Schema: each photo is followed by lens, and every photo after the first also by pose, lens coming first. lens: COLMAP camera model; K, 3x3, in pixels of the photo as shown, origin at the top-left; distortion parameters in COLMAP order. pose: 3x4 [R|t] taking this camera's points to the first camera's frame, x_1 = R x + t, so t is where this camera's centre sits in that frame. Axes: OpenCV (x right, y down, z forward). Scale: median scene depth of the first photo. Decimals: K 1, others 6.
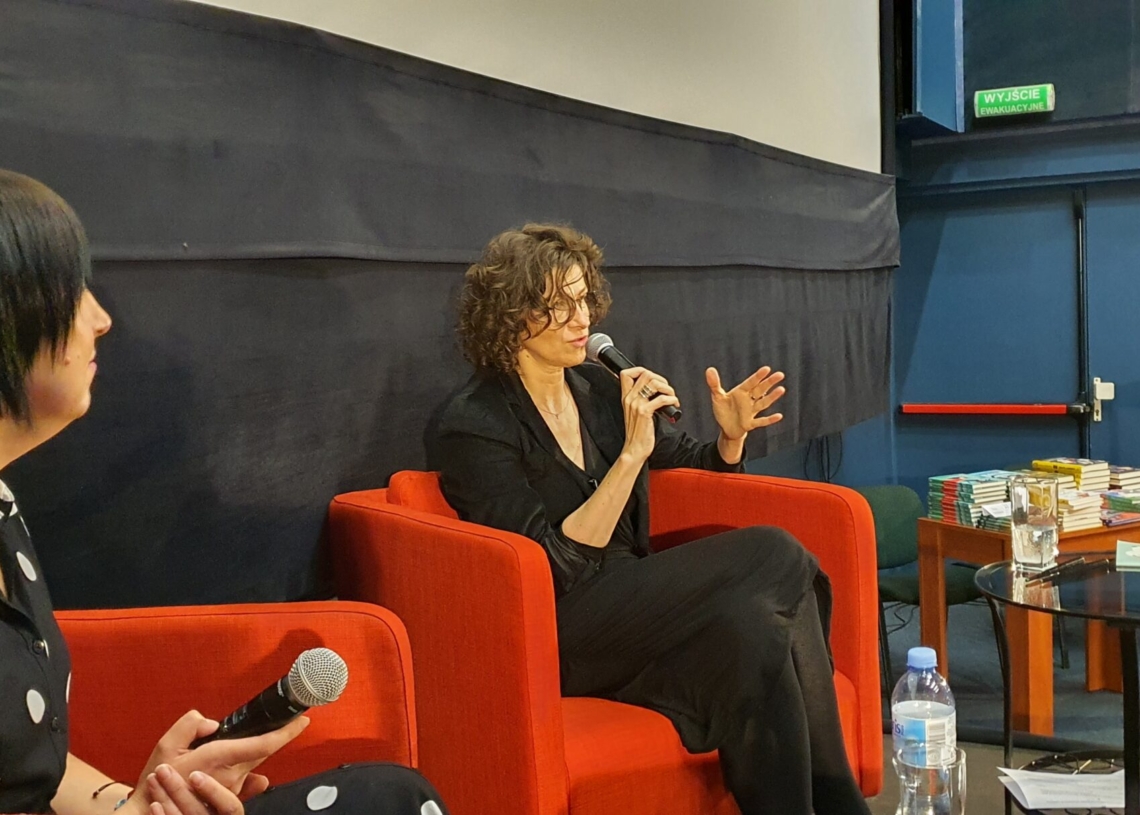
lens RADIAL K [[1412.9, 0, 568.3], [0, 1412.9, 409.3], [0, 0, 1]] dist [0.037114, 0.000000]
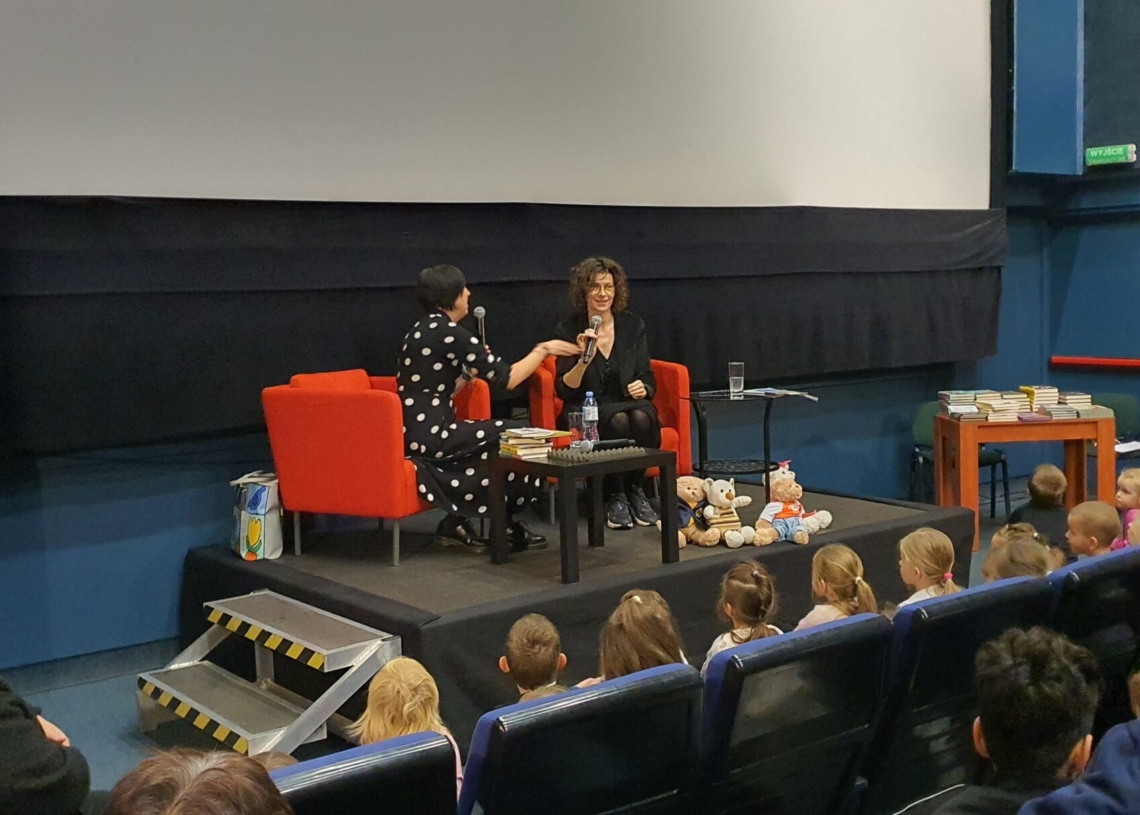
lens RADIAL K [[1412.9, 0, 570.6], [0, 1412.9, 406.8], [0, 0, 1]] dist [0.037114, 0.000000]
pose [[0.915304, 0.048186, -0.399870, 0.443116], [-0.037228, 0.998689, 0.035131, 0.017971], [0.401039, -0.017269, 0.915898, -0.661421]]
